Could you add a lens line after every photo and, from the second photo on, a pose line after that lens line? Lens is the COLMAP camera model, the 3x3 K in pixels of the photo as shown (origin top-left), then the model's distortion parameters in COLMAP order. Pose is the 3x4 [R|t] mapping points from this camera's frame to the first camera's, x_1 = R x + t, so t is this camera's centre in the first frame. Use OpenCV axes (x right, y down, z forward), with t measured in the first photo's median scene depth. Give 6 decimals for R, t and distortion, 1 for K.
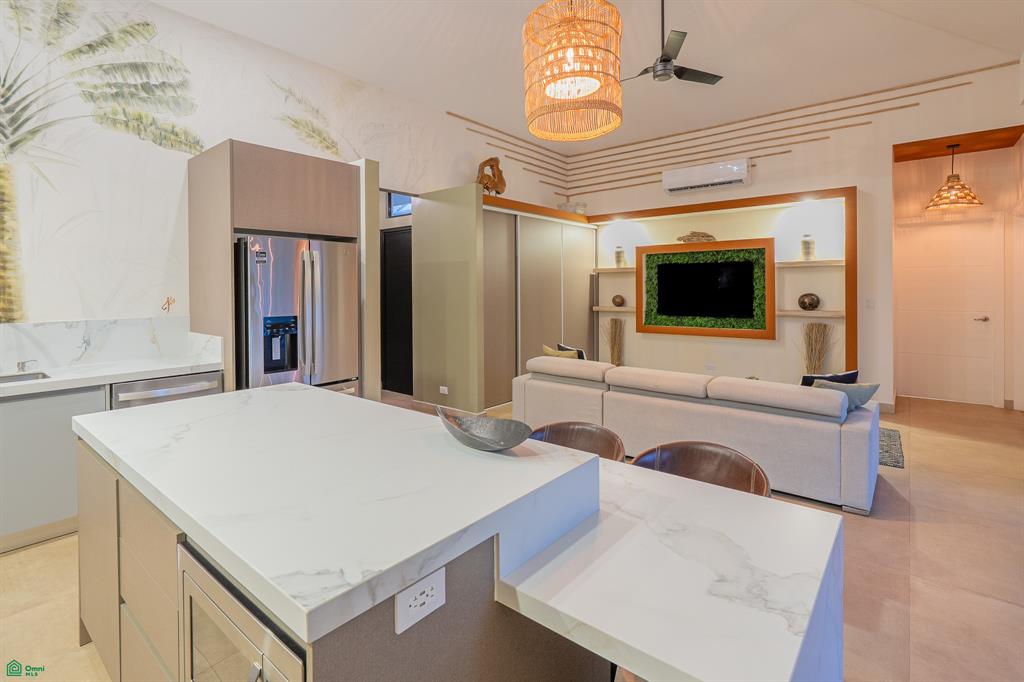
lens RADIAL K [[466.1, 0, 498.1], [0, 466.1, 294.7], [0, 0, 1]] dist [-0.007034, 0.001809]
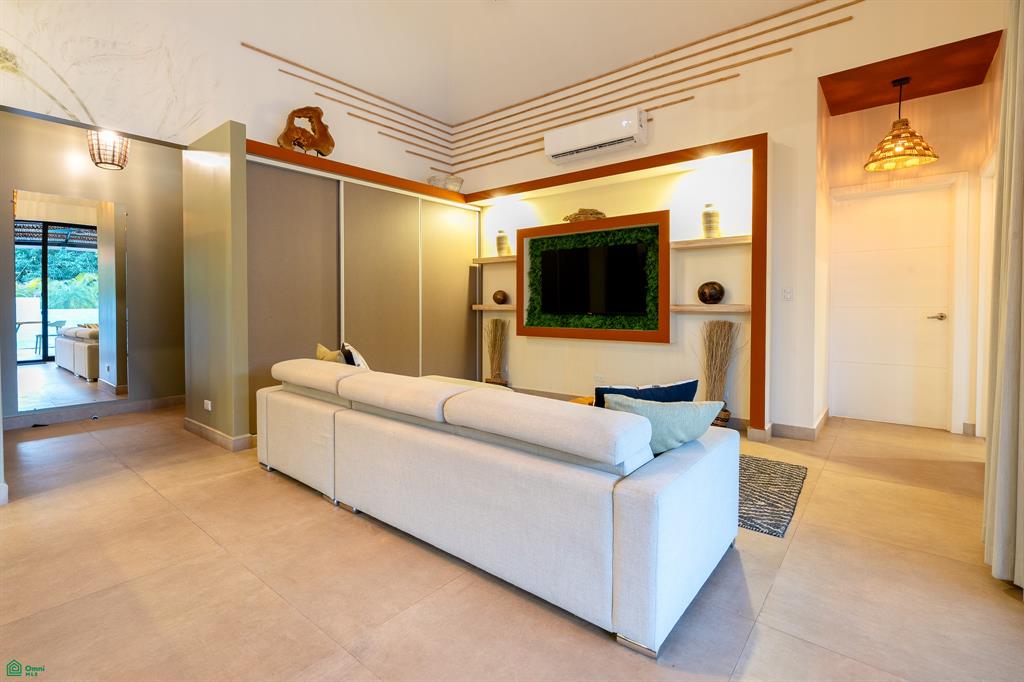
lens RADIAL K [[466.1, 0, 476.6], [0, 466.1, 315.2], [0, 0, 1]] dist [-0.007034, 0.001809]
pose [[0.999978, 0.006016, -0.002749, 0.271971], [-0.005974, 0.999871, 0.014892, 0.040372], [0.002838, -0.014875, 0.999885, 0.222763]]
